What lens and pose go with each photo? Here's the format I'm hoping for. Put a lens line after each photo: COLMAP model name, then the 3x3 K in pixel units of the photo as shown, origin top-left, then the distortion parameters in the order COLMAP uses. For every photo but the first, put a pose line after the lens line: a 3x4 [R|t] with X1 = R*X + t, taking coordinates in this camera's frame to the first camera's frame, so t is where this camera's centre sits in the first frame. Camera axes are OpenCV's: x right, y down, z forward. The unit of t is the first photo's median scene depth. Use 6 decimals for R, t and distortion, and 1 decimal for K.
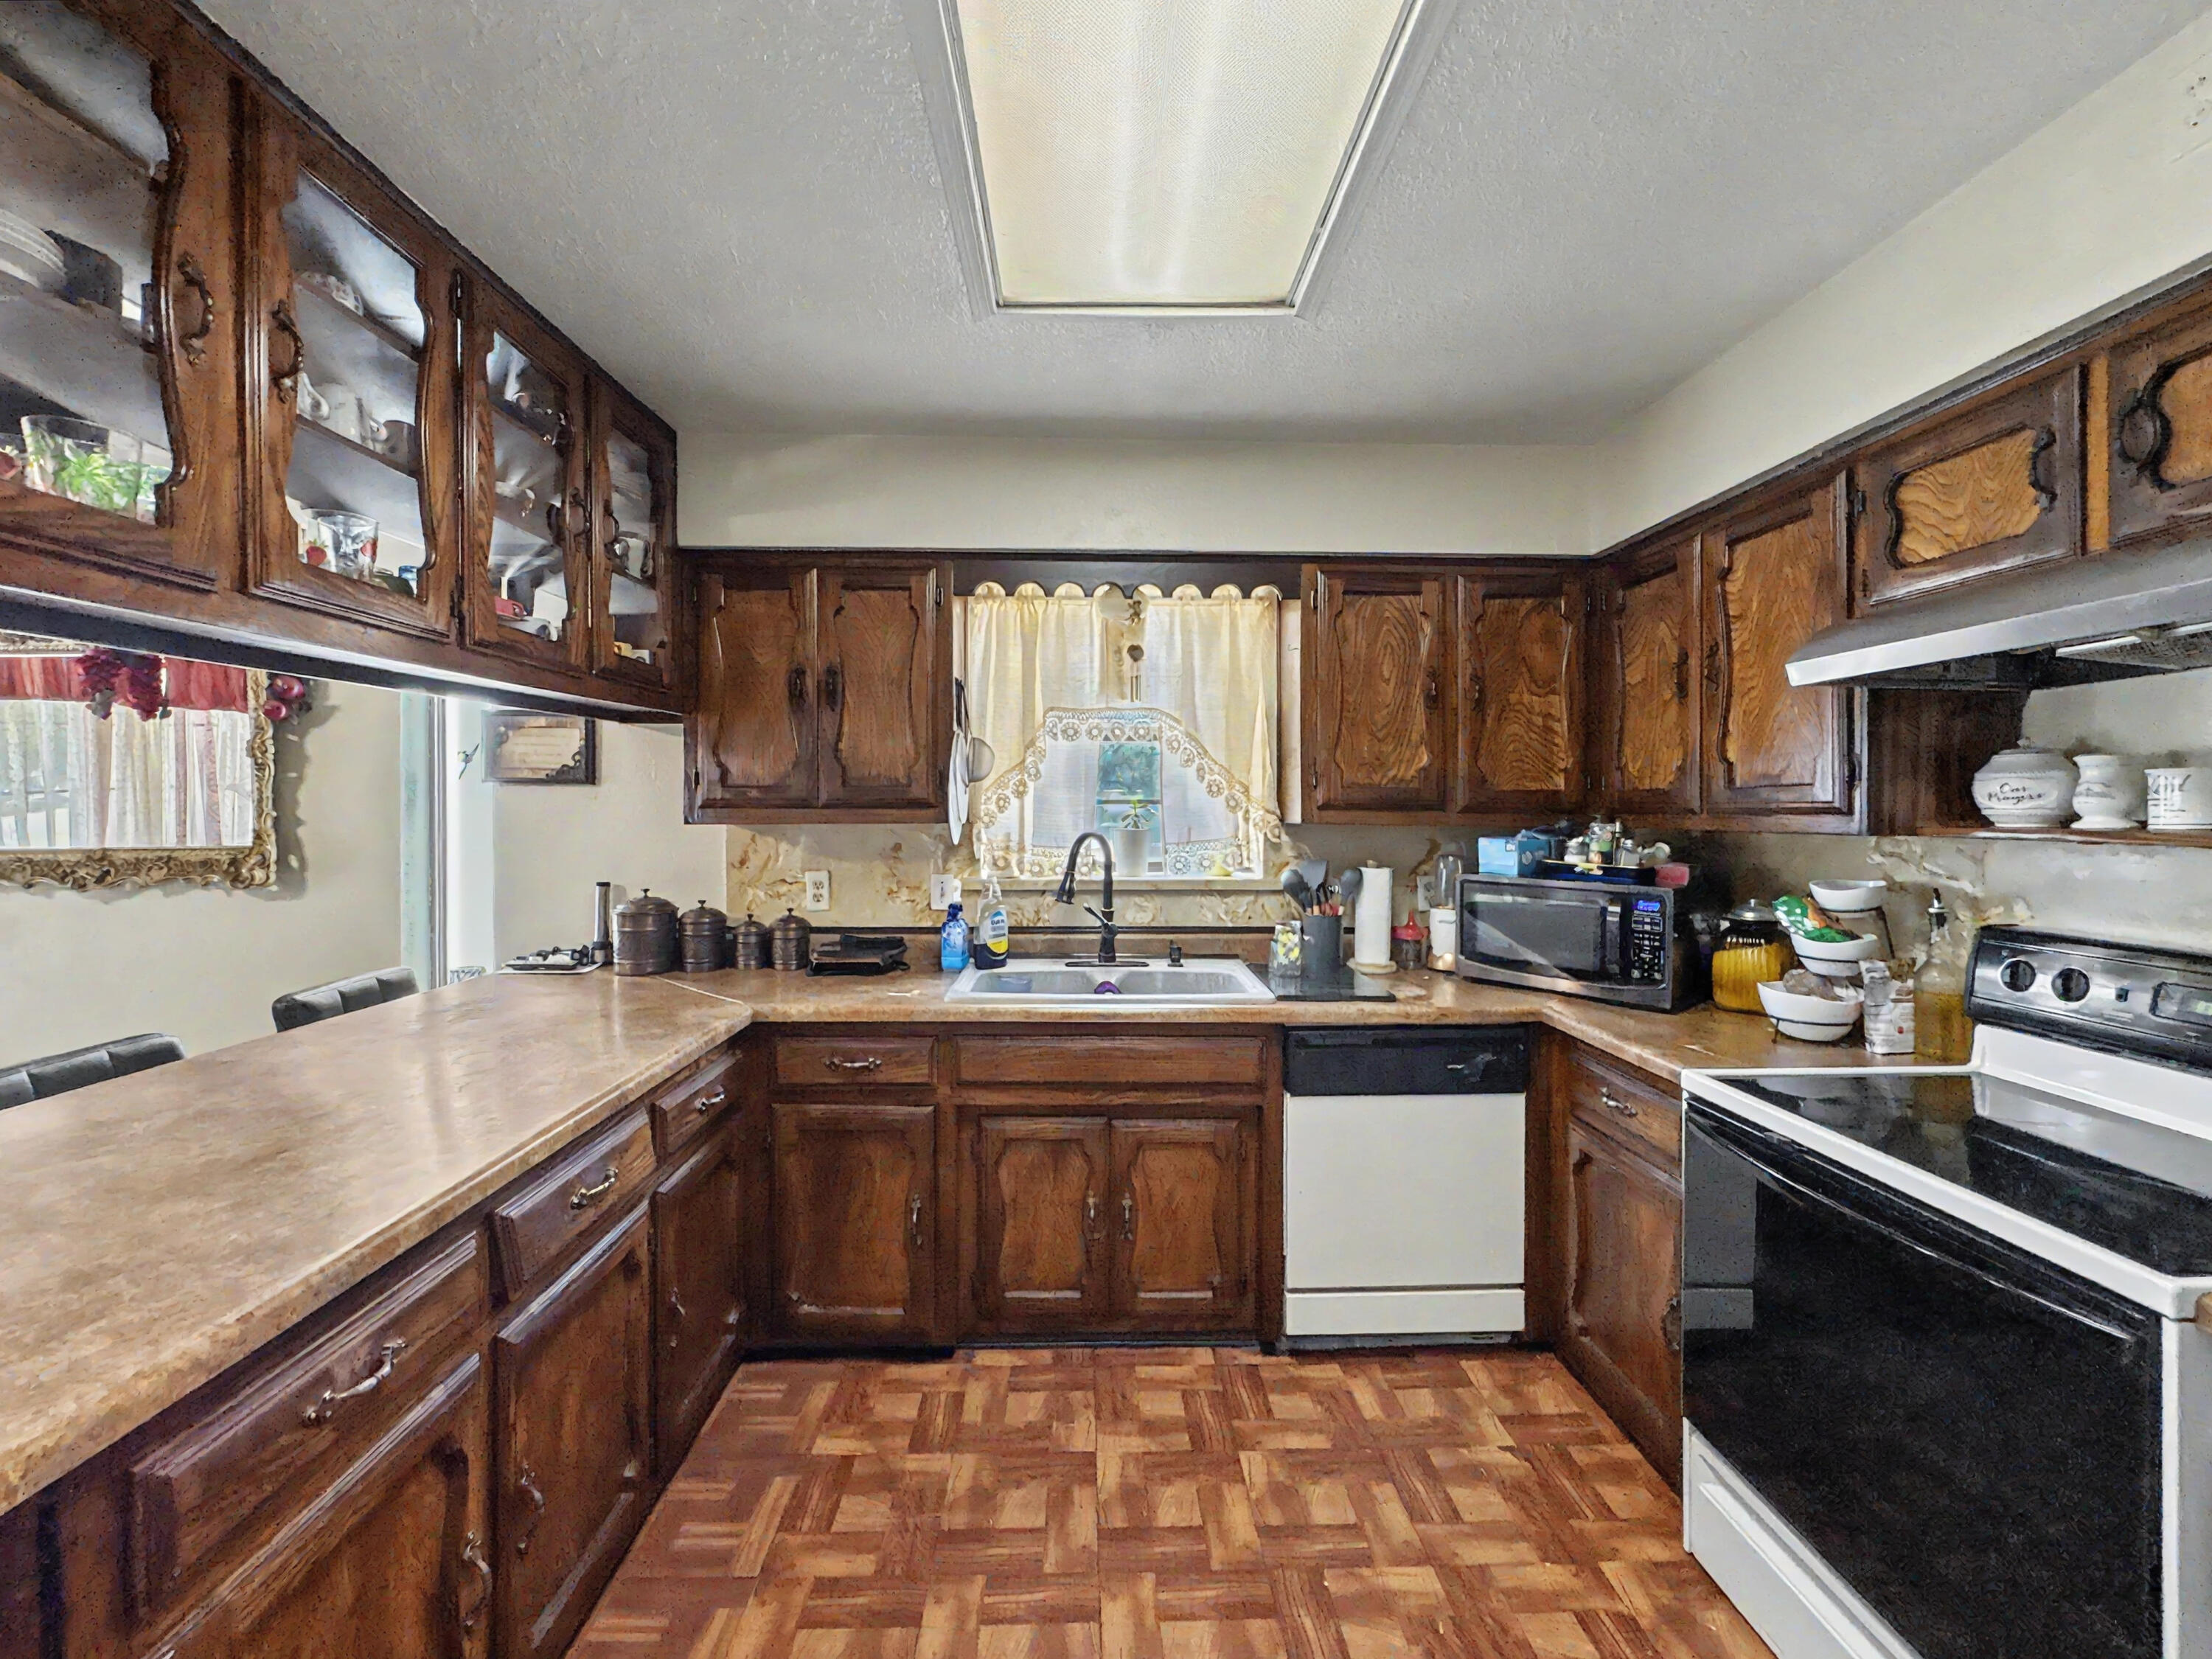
lens RADIAL K [[907.9, 0, 1110.3], [0, 907.9, 804.2], [0, 0, 1]] dist [0.001503, 0.000085]
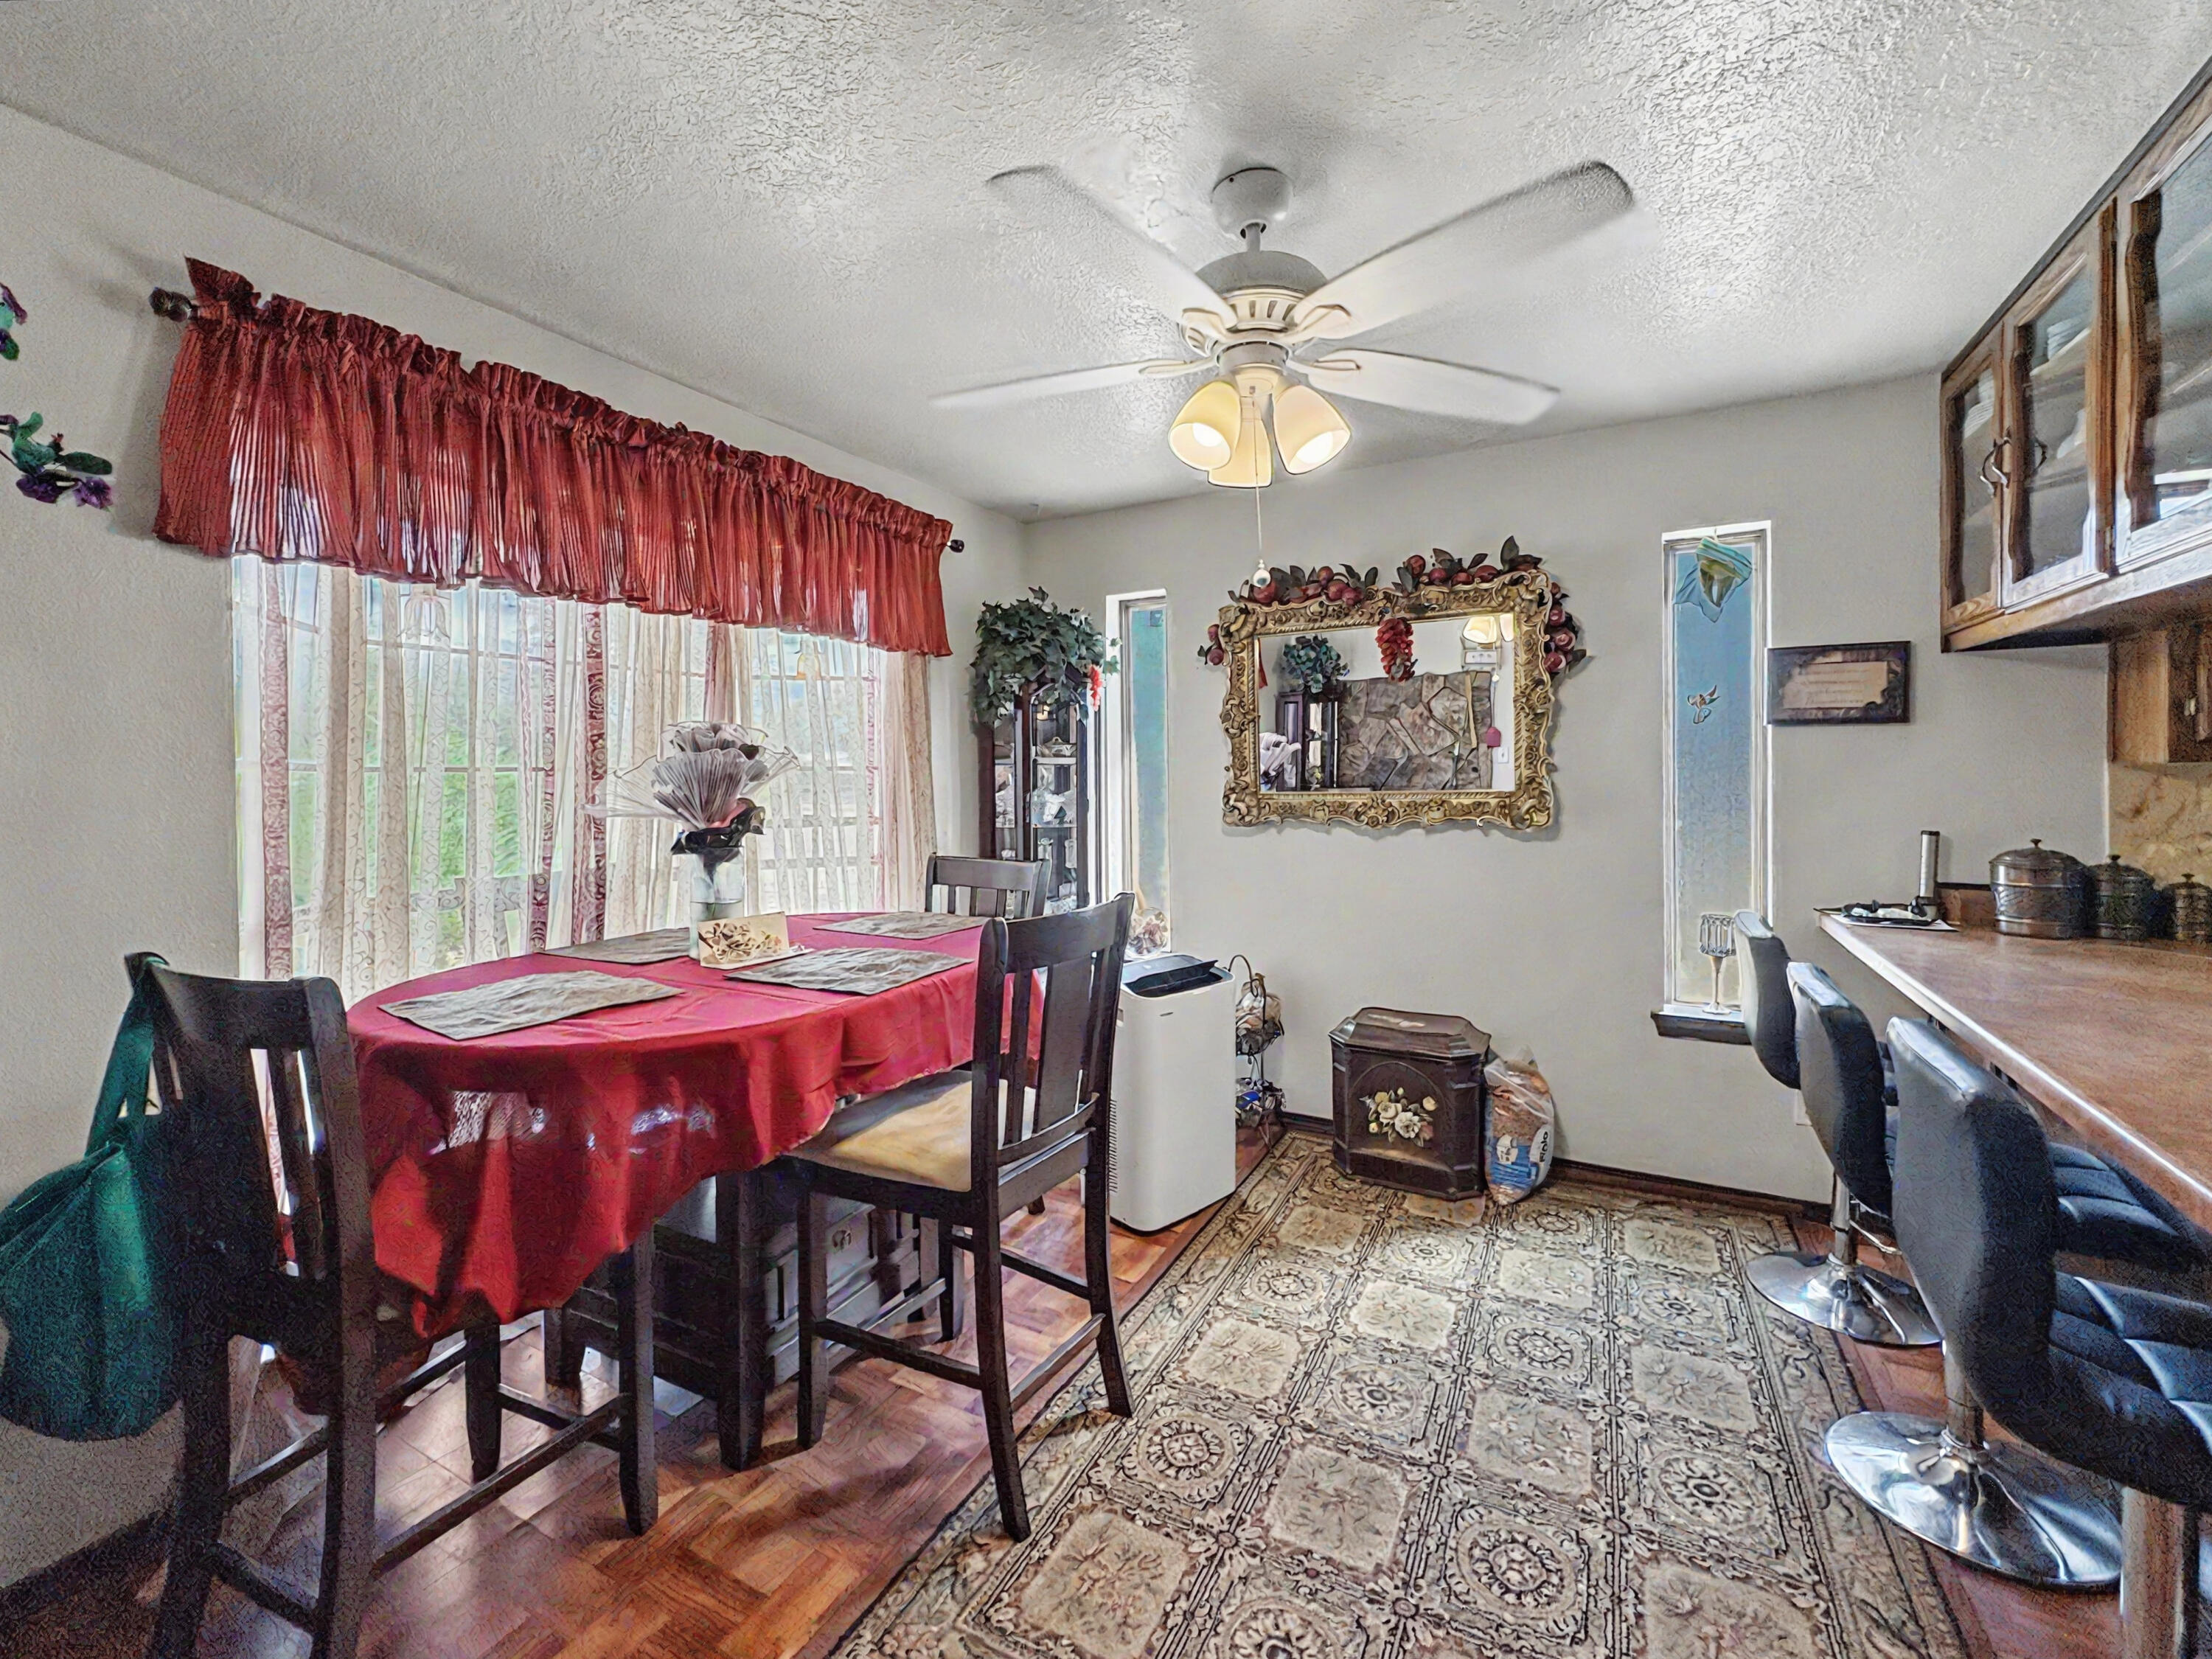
lens RADIAL K [[927.3, 0, 1112.2], [0, 927.3, 787.0], [0, 0, 1]] dist [0.001088, 0.000383]
pose [[0.863062, -0.001173, -0.505096, -0.854454], [0.012093, 0.999759, 0.018342, 0.016903], [0.504953, -0.021939, 0.862868, -0.214954]]
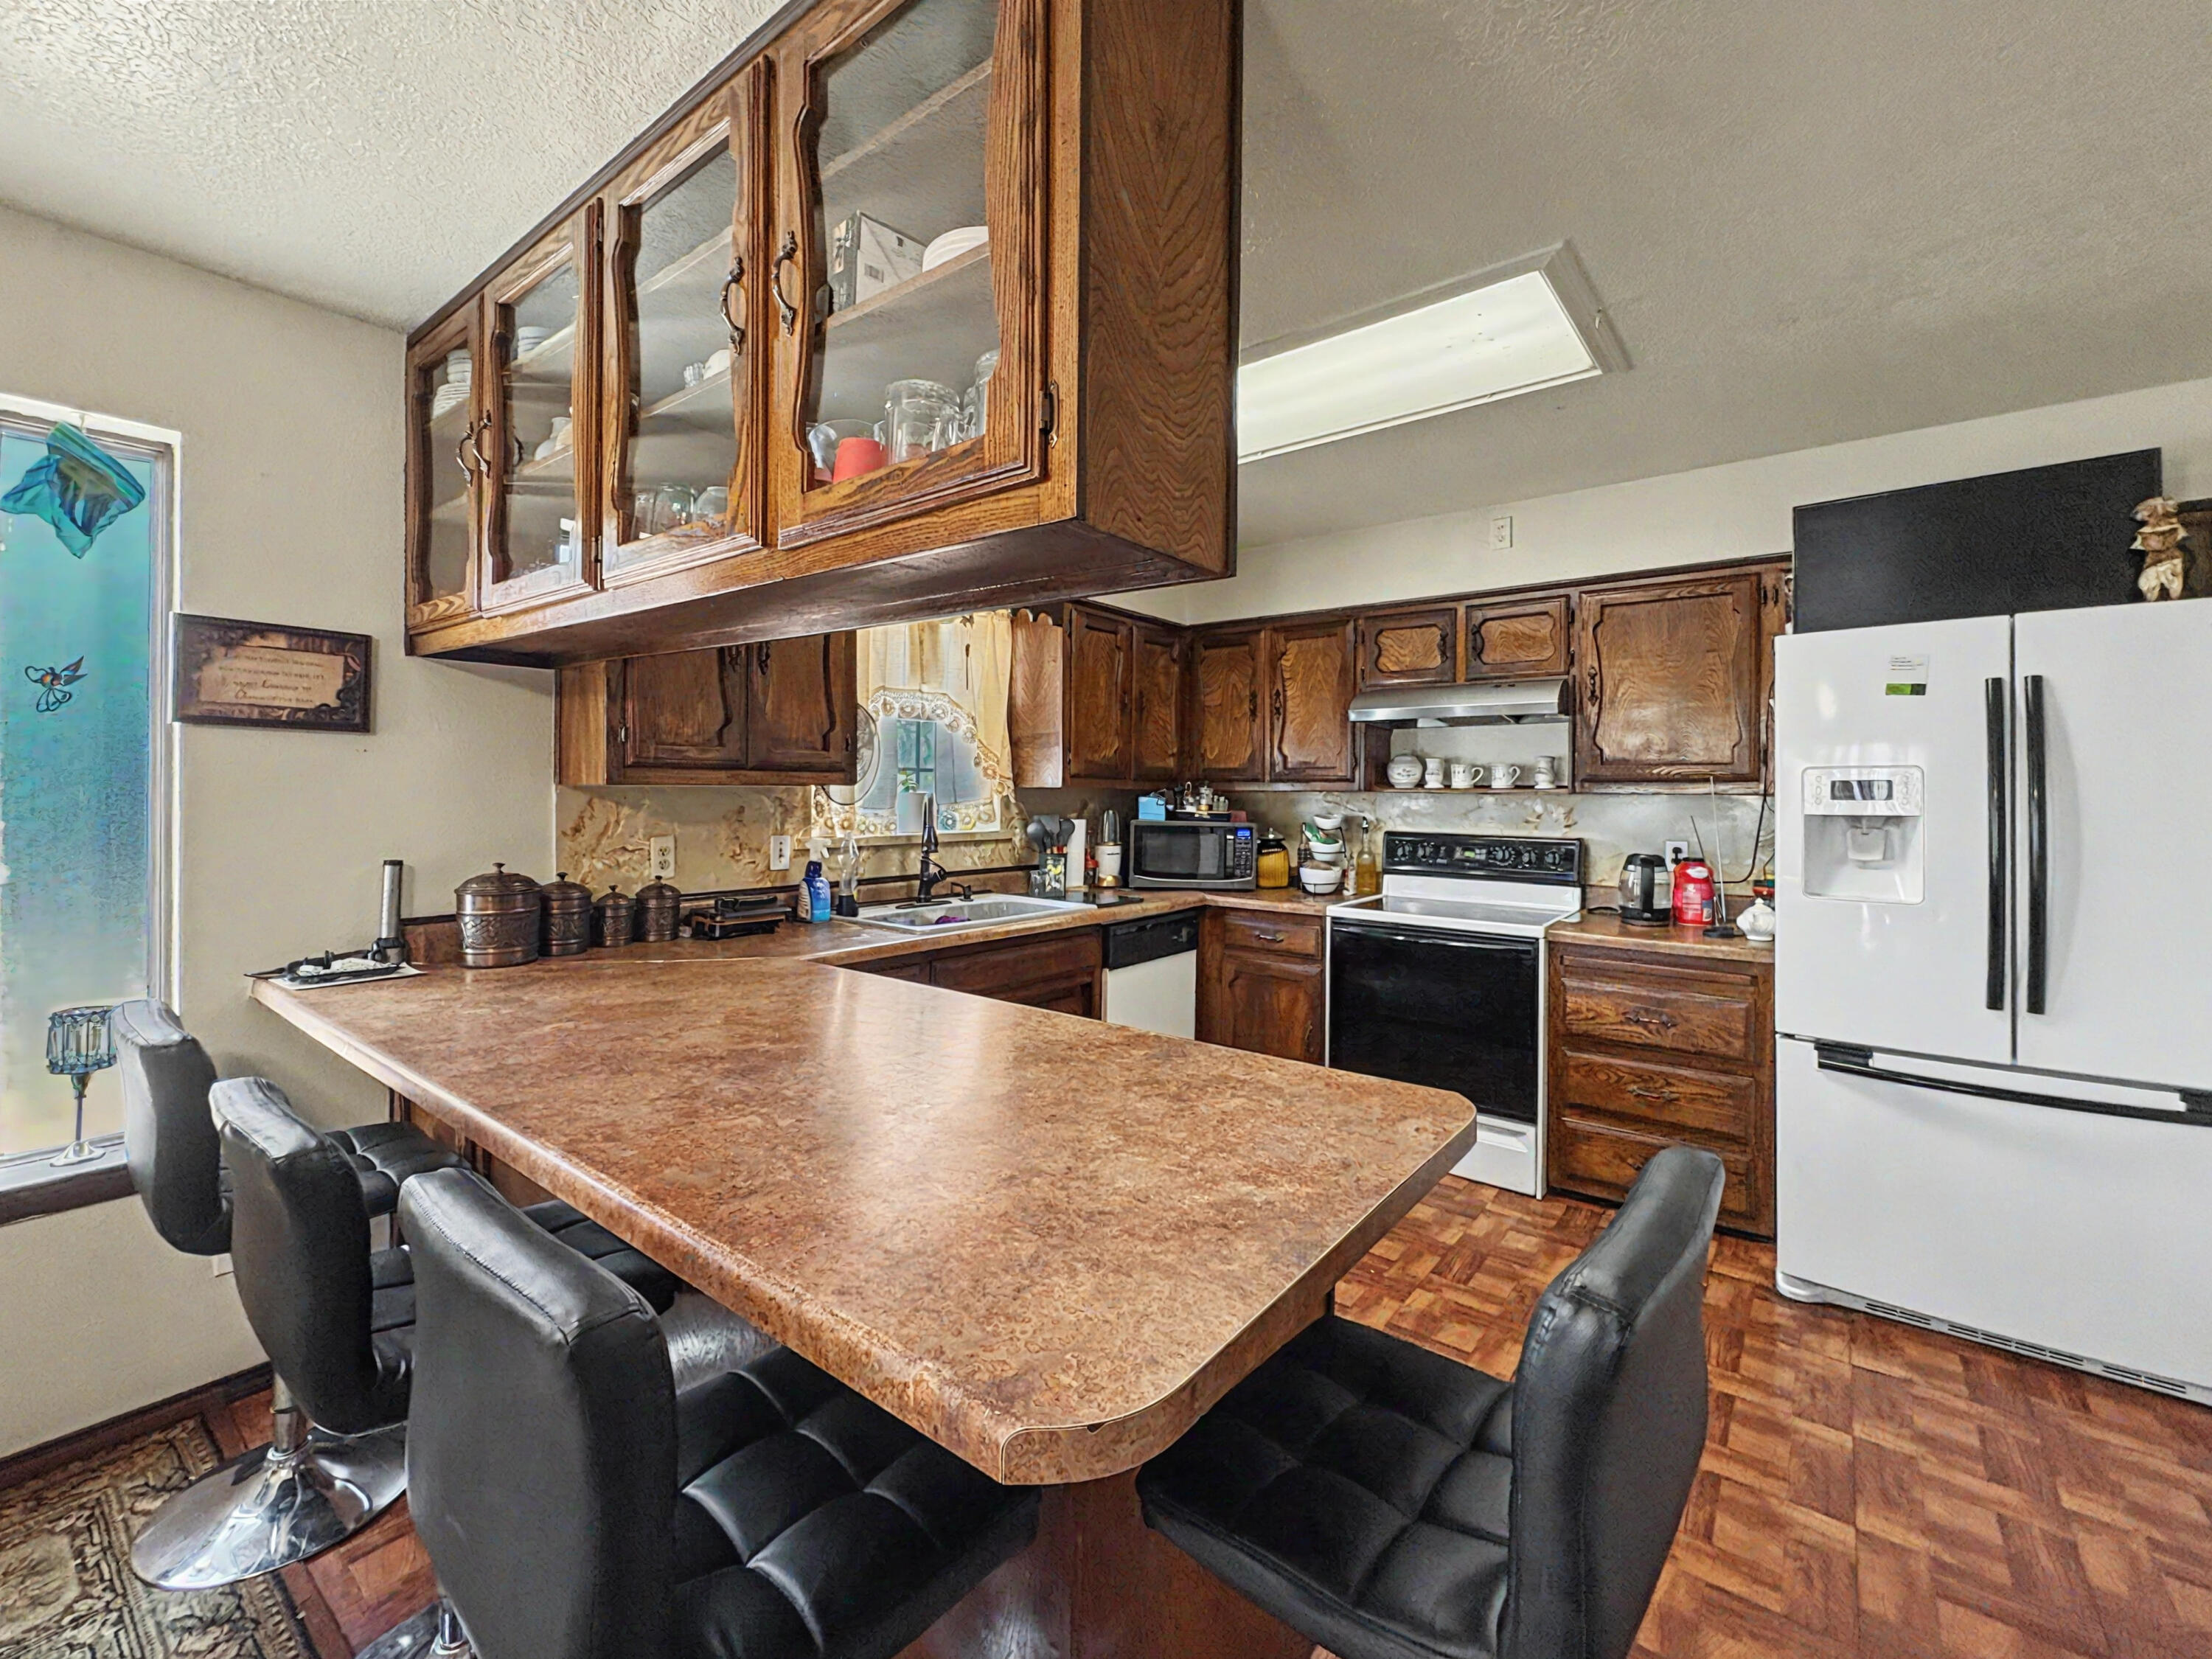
lens RADIAL K [[927.3, 0, 1112.2], [0, 927.3, 787.0], [0, 0, 1]] dist [0.001088, 0.000383]
pose [[0.636795, 0.005256, 0.771015, -0.837620], [-0.010366, 0.999945, 0.001744, 0.017095], [-0.770963, -0.009103, 0.636814, 0.031431]]
